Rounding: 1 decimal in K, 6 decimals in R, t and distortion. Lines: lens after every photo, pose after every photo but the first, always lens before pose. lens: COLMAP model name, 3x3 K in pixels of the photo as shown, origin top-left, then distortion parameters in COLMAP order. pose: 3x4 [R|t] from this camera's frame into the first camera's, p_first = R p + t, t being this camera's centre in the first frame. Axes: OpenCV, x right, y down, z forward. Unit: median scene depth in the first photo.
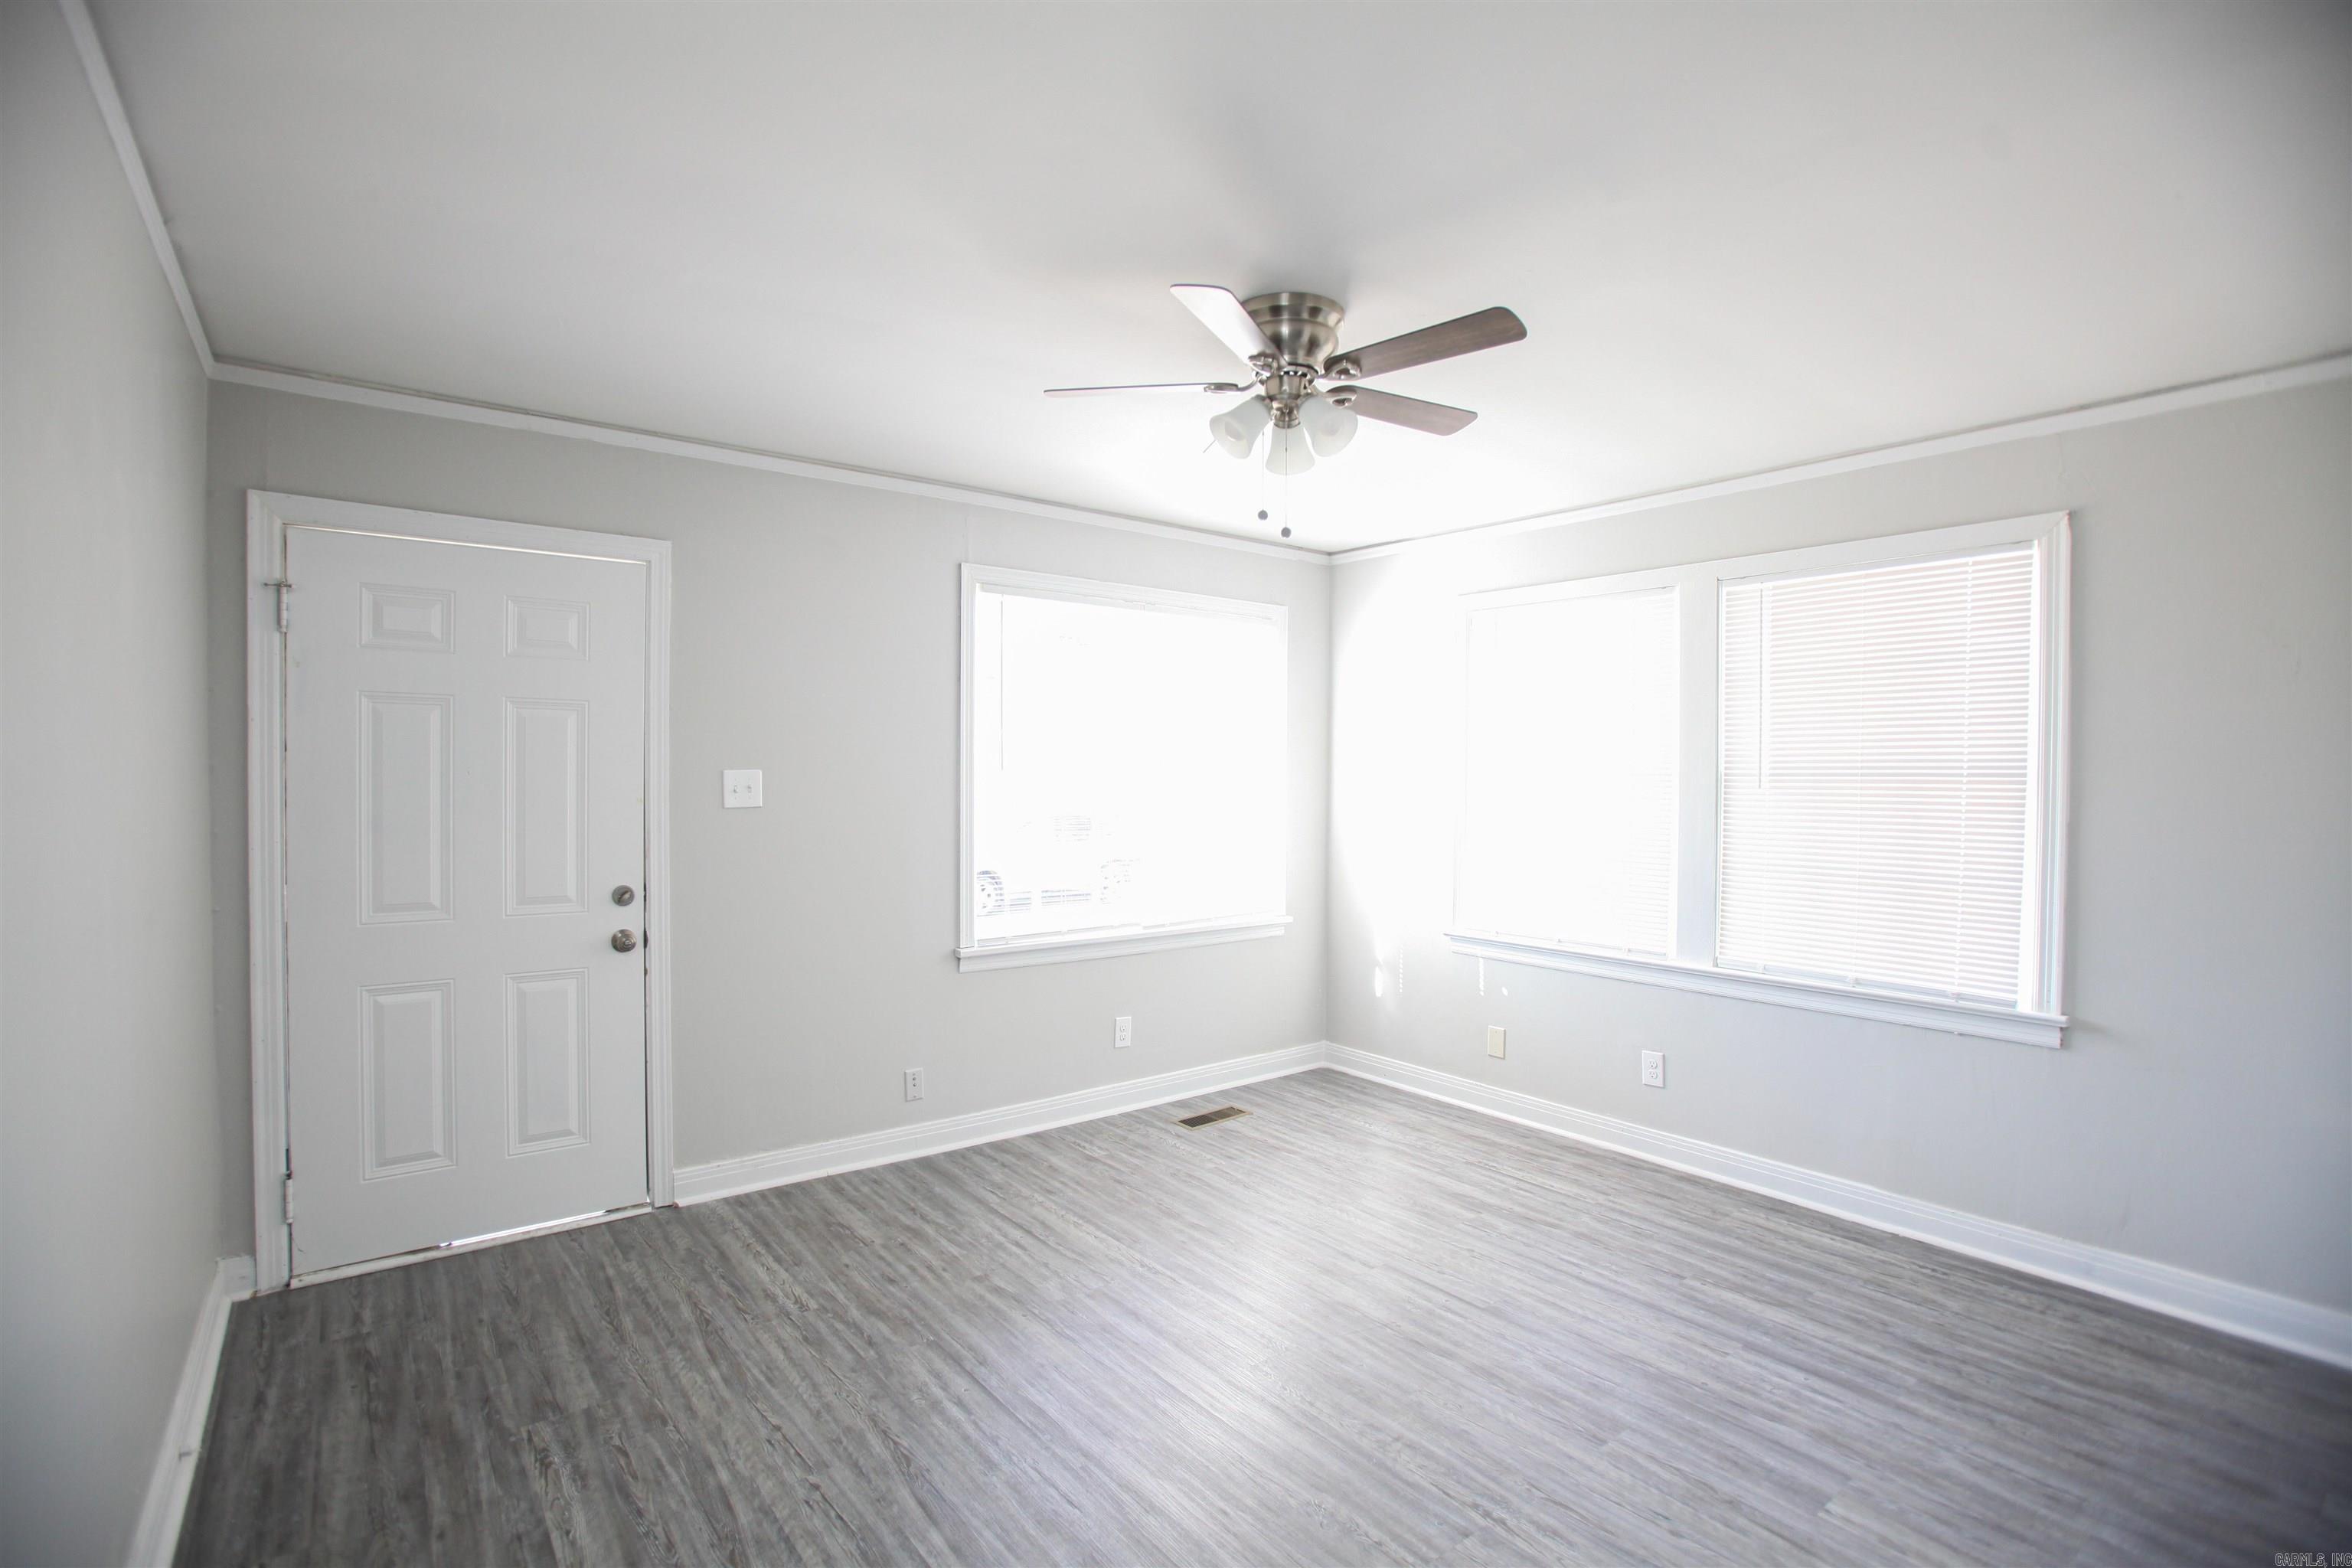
lens RADIAL K [[1093.6, 0, 1152.3], [0, 1093.6, 782.8], [0, 0, 1]] dist [-0.078485, 0.036980]
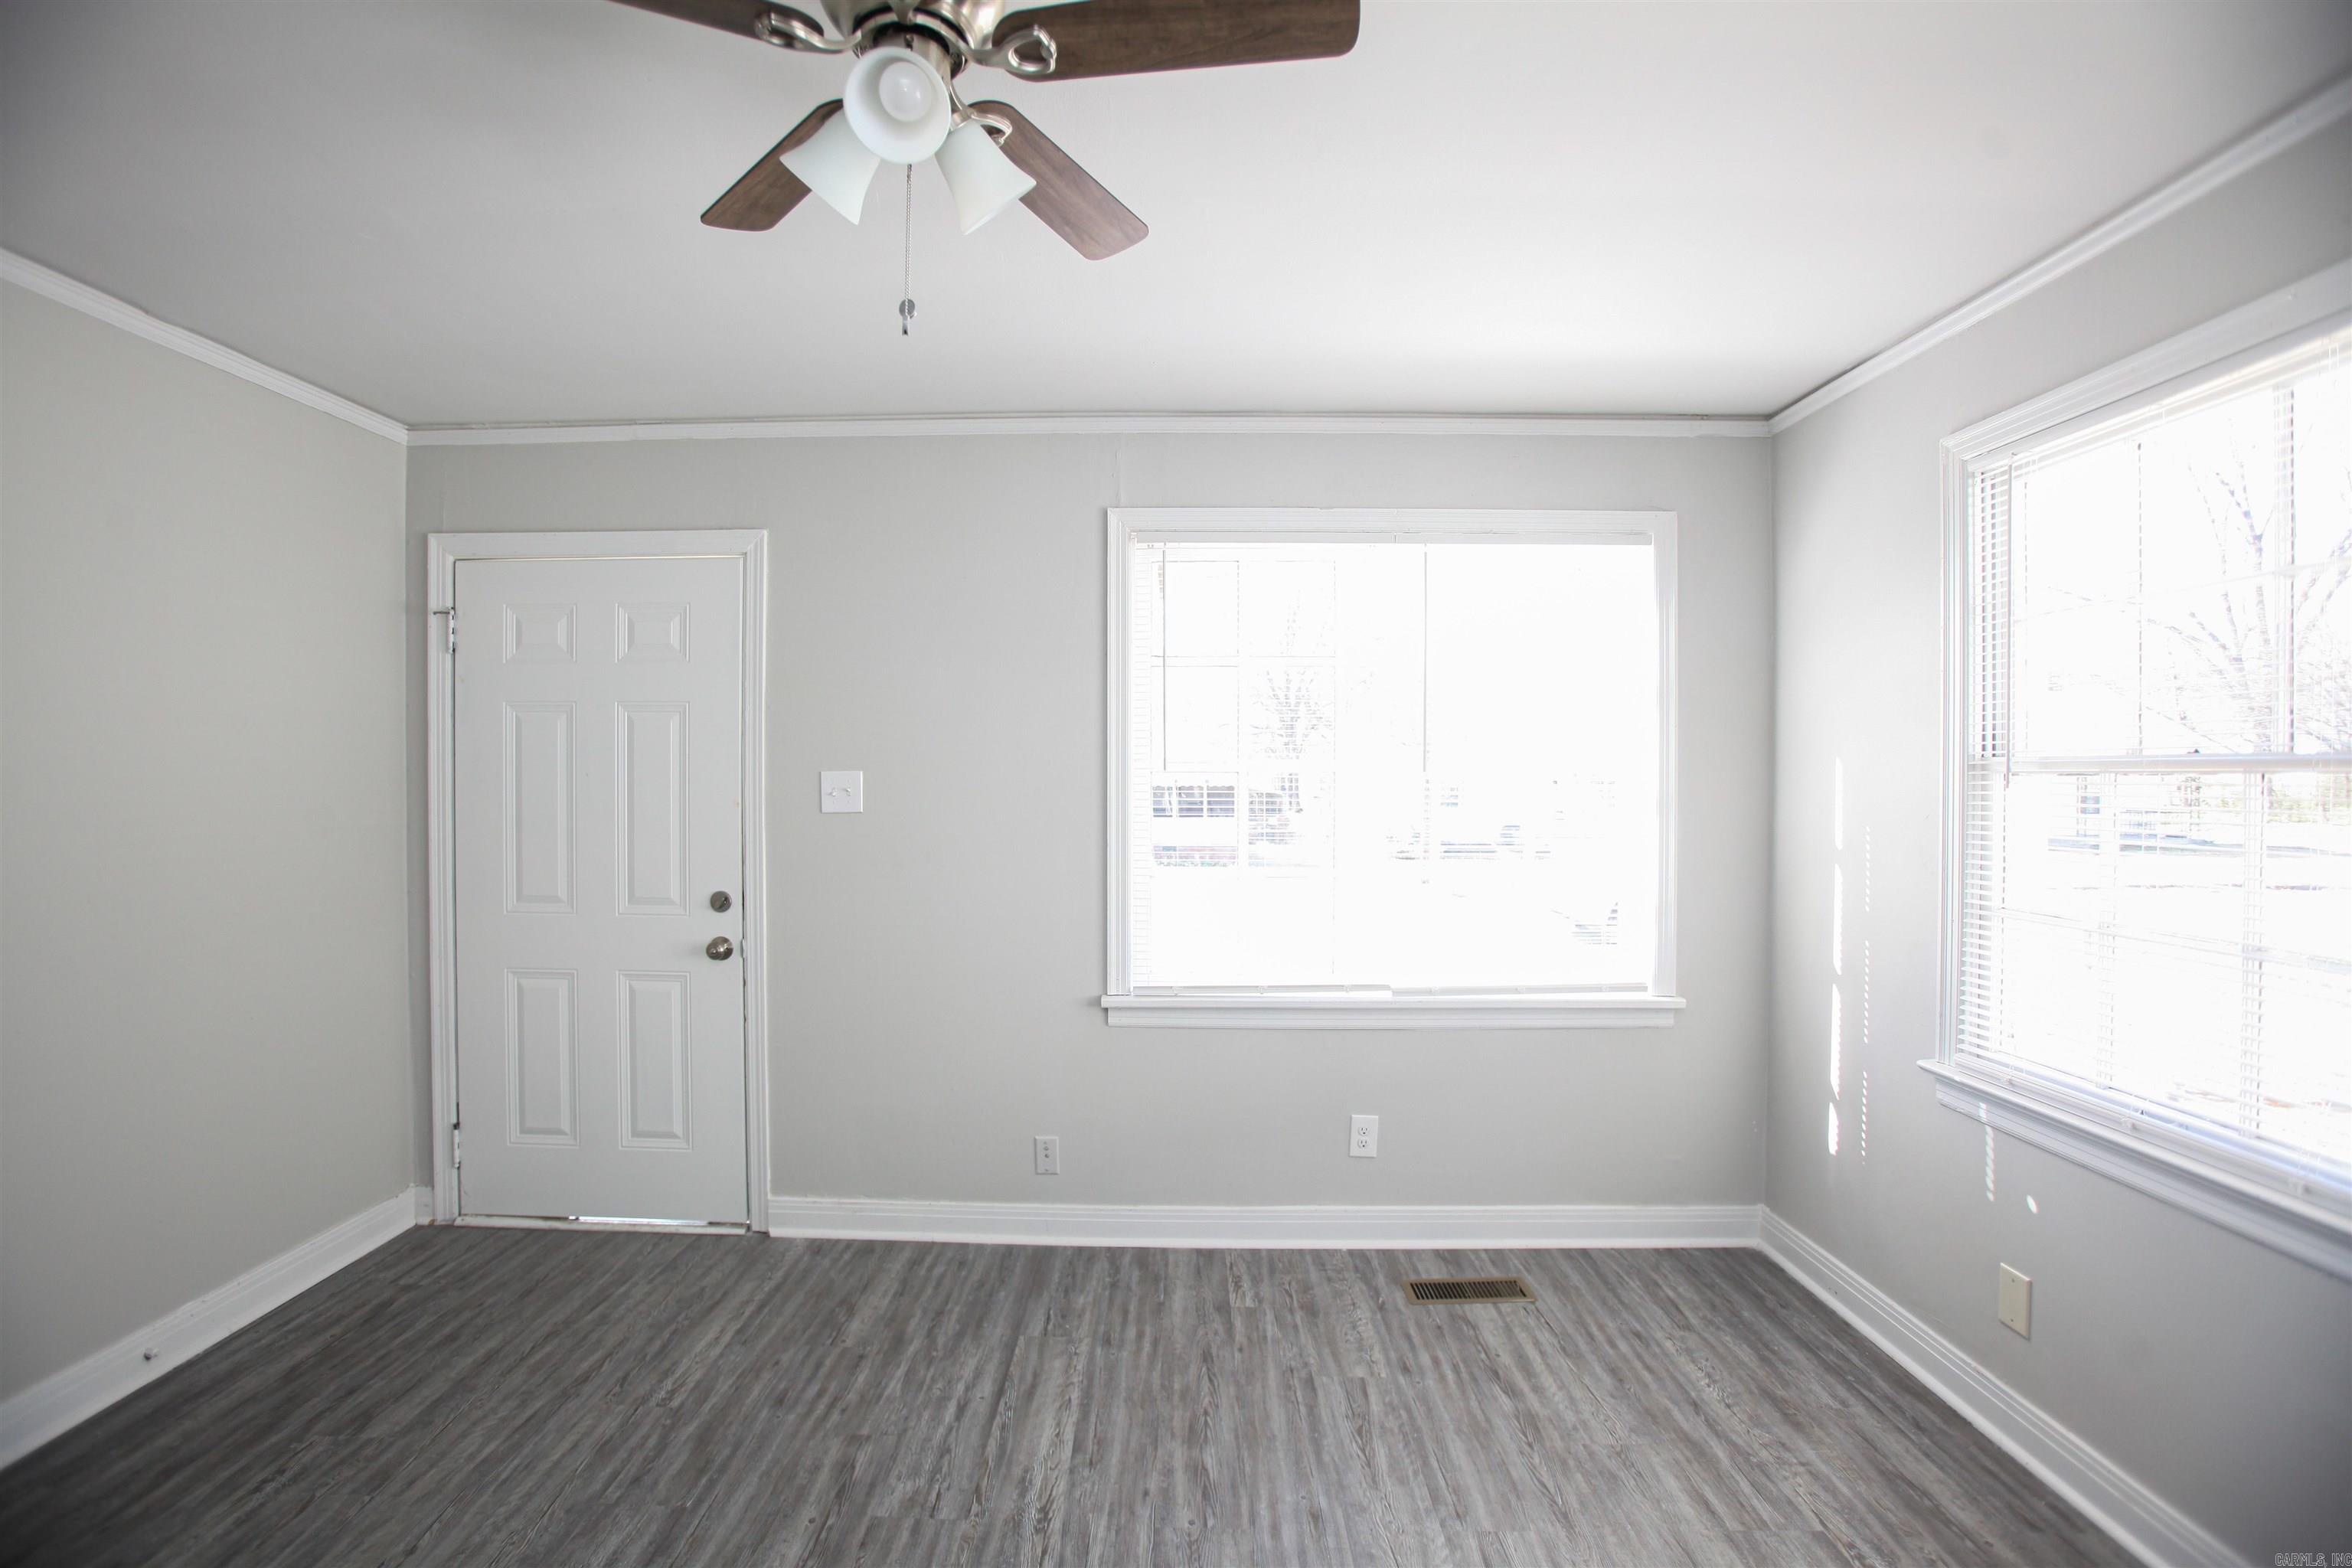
lens RADIAL K [[1093.6, 0, 1152.3], [0, 1093.6, 782.8], [0, 0, 1]] dist [-0.078485, 0.036980]
pose [[0.778272, -0.000169, -0.627928, 0.409057], [-0.003718, 0.999981, -0.004878, 0.001489], [0.627917, 0.006131, 0.778256, 0.474069]]
